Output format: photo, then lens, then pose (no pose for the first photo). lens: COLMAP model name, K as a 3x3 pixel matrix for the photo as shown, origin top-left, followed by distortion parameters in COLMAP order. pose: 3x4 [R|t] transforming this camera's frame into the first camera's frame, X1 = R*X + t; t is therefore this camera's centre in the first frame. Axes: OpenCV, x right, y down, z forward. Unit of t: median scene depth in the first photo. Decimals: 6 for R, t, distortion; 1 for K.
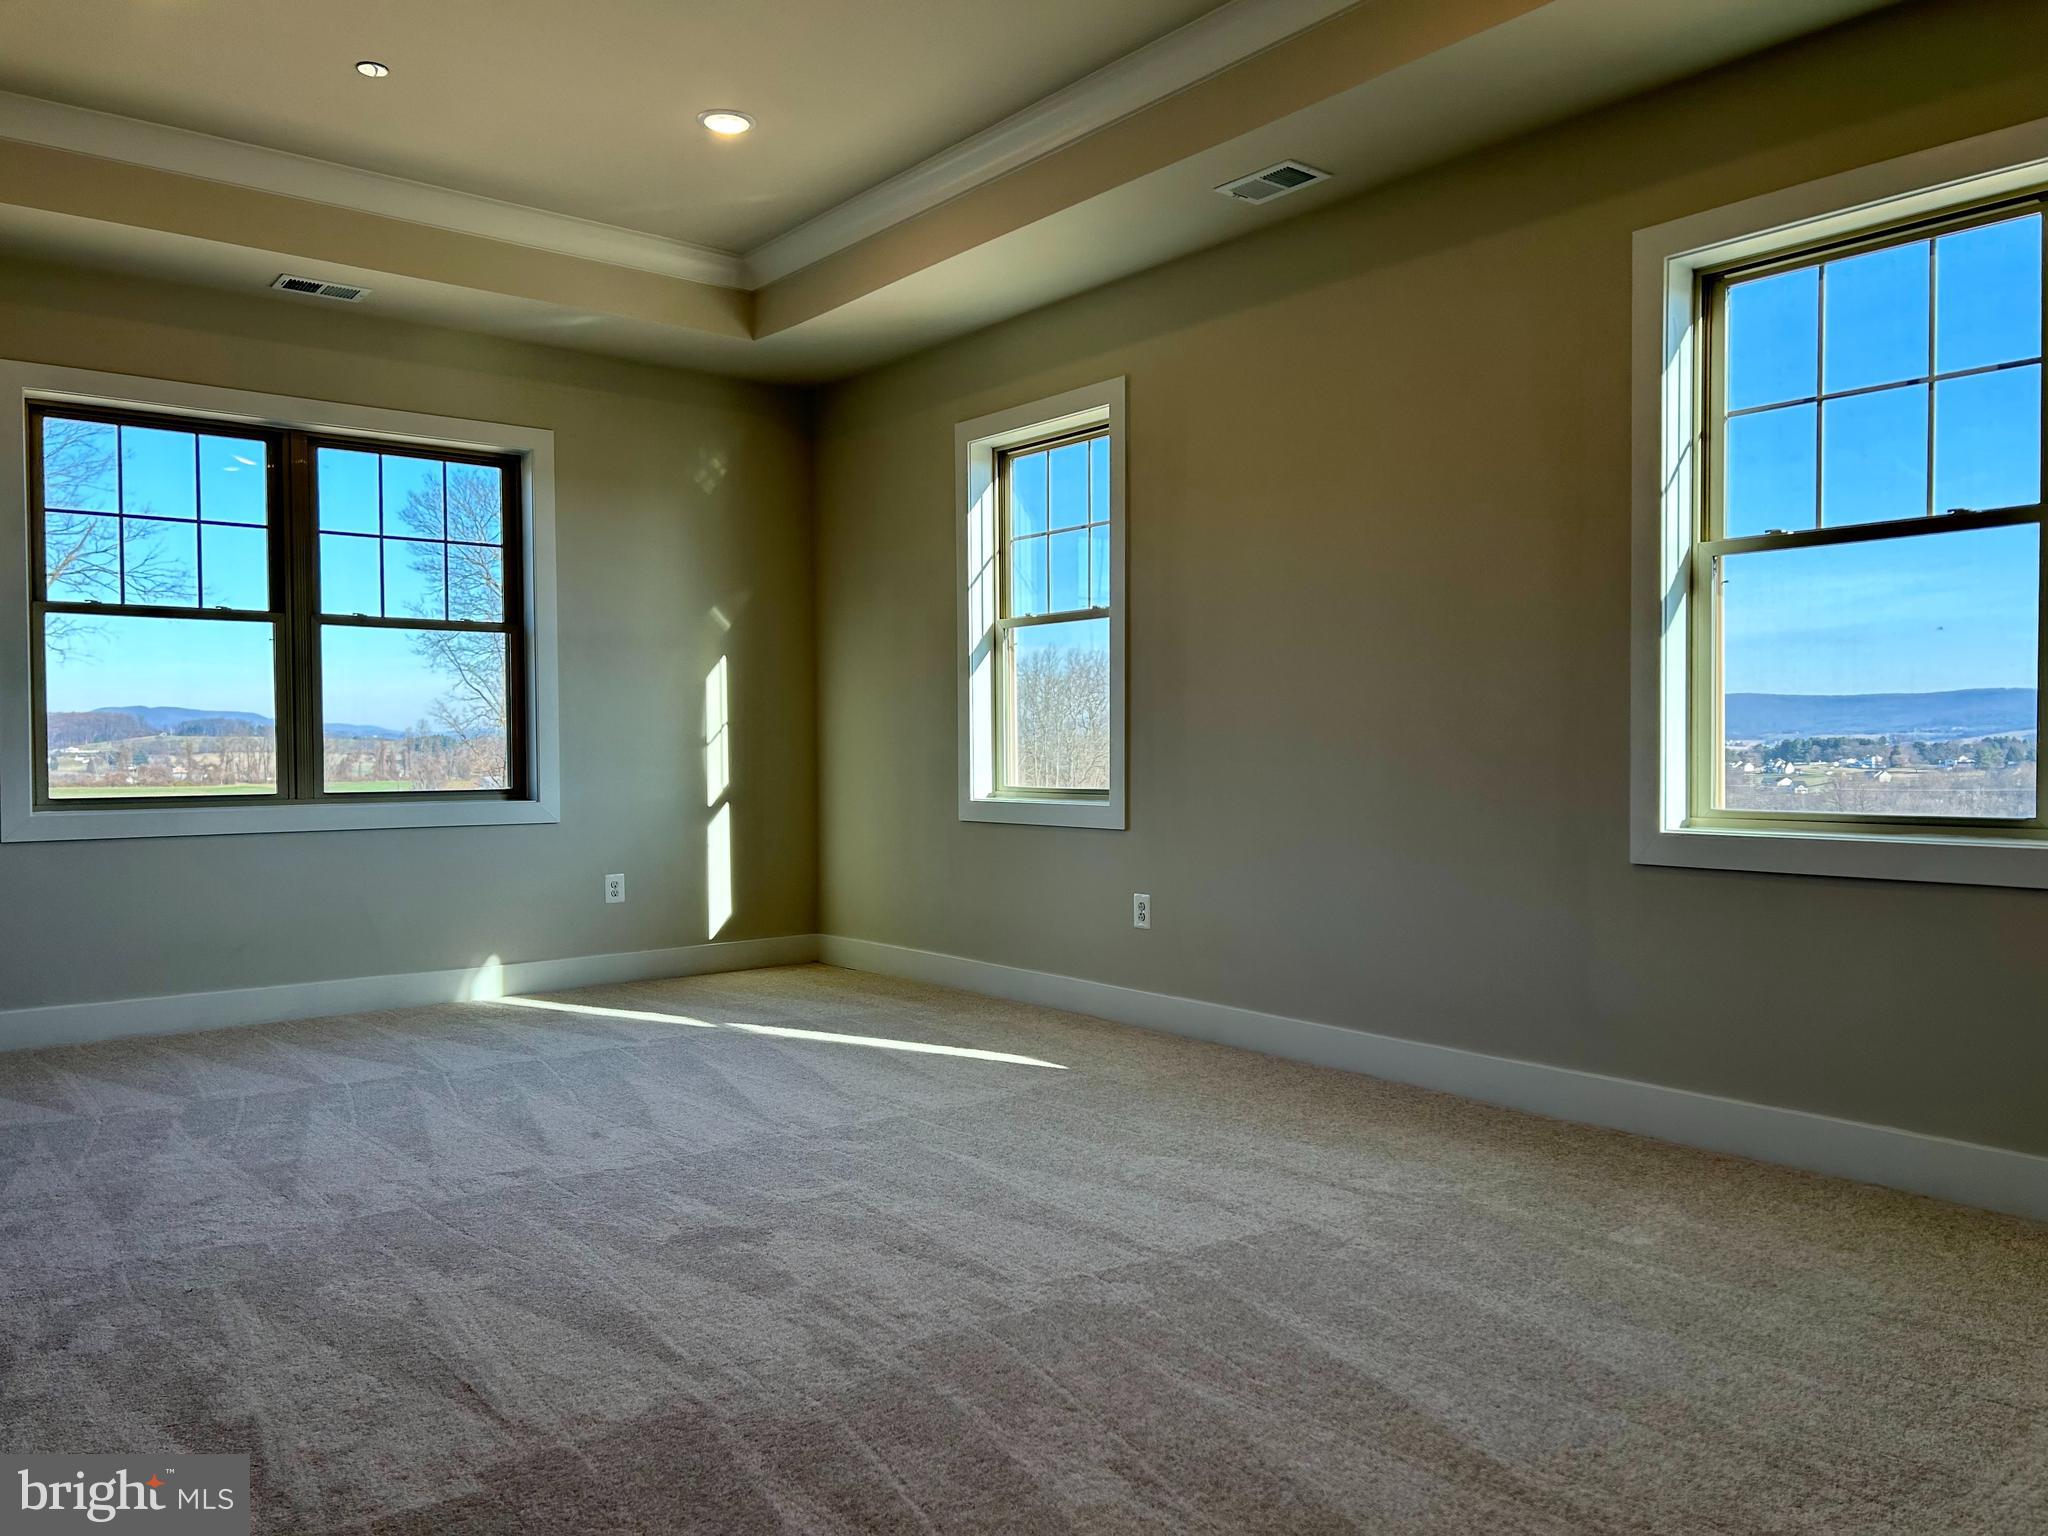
lens RADIAL K [[1457.1, 0, 1020.3], [0, 1457.1, 781.9], [0, 0, 1]] dist [0.003565, -0.001963]
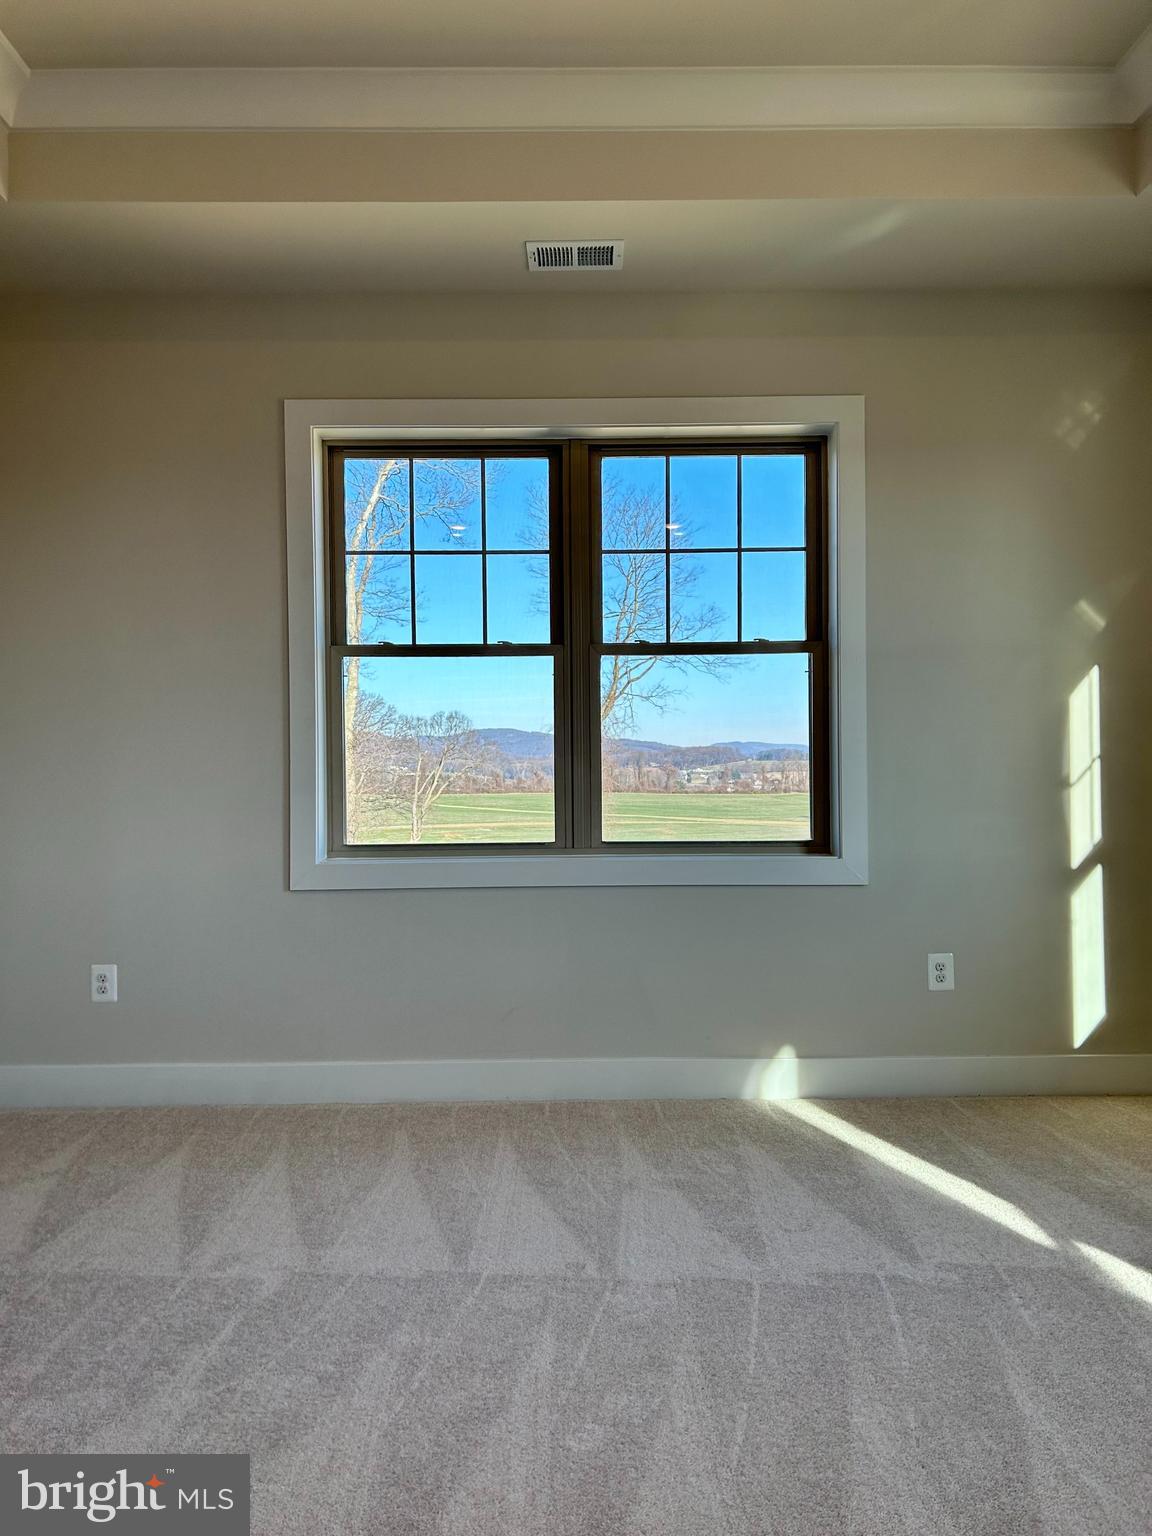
lens RADIAL K [[1165.9, 0, 578.4], [0, 1165.9, 785.8], [0, 0, 1]] dist [0.060456, -0.066373]
pose [[0.788694, -0.000287, -0.614786, -0.046972], [-0.008848, 0.999891, -0.011818, -0.017414], [0.614722, 0.014761, 0.788606, 0.399090]]
